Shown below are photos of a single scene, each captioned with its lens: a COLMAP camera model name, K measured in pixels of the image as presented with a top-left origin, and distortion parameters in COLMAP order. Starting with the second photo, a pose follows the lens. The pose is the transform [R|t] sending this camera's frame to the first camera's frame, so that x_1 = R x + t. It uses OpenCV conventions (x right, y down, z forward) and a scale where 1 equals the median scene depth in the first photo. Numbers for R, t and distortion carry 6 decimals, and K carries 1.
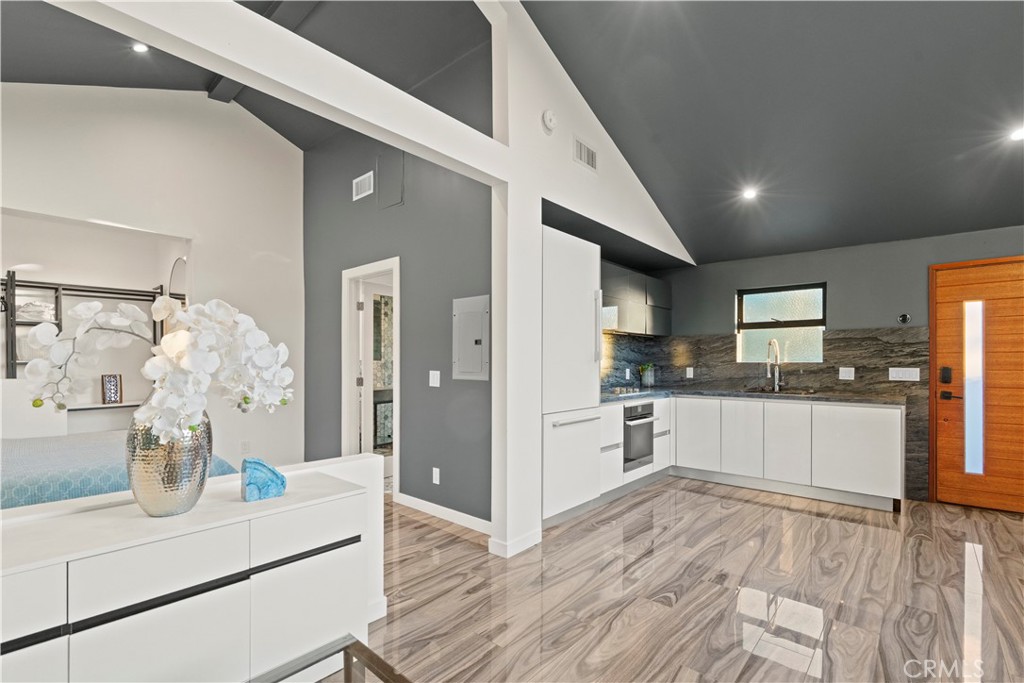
lens RADIAL K [[462.8, 0, 512.0], [0, 462.8, 362.5], [0, 0, 1]] dist [-0.003221, -0.000174]
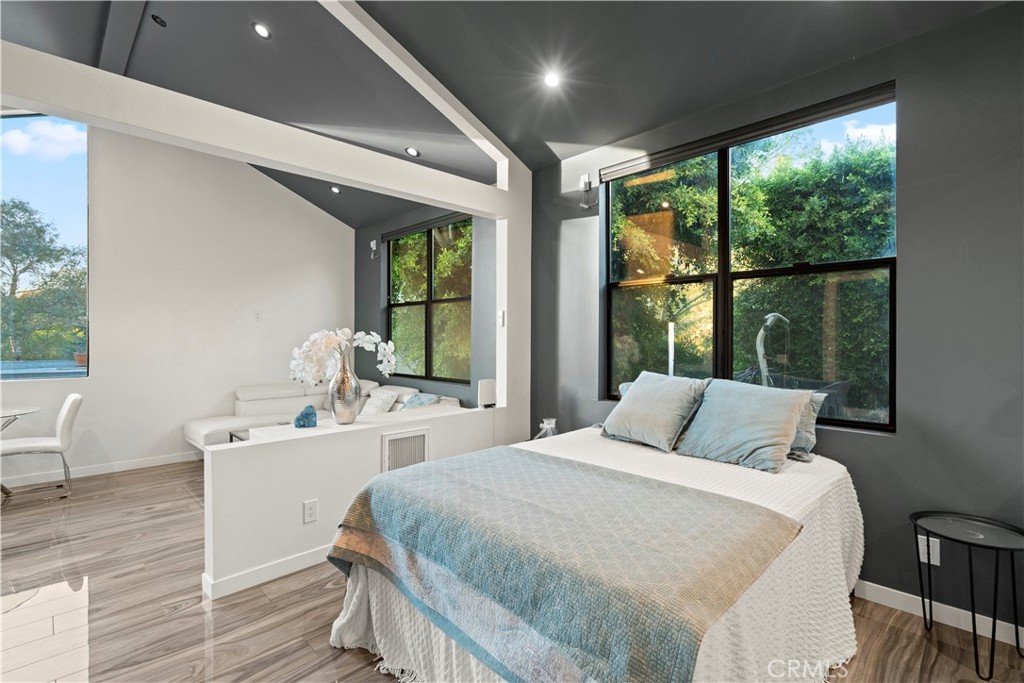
lens RADIAL K [[463.2, 0, 512.5], [0, 463.2, 357.5], [0, 0, 1]] dist [-0.002165, -0.000042]
pose [[-0.998326, -0.009095, 0.057119, -0.597016], [-0.006807, 0.999172, 0.040121, -0.032183], [-0.057437, 0.039665, -0.997561, 1.134081]]
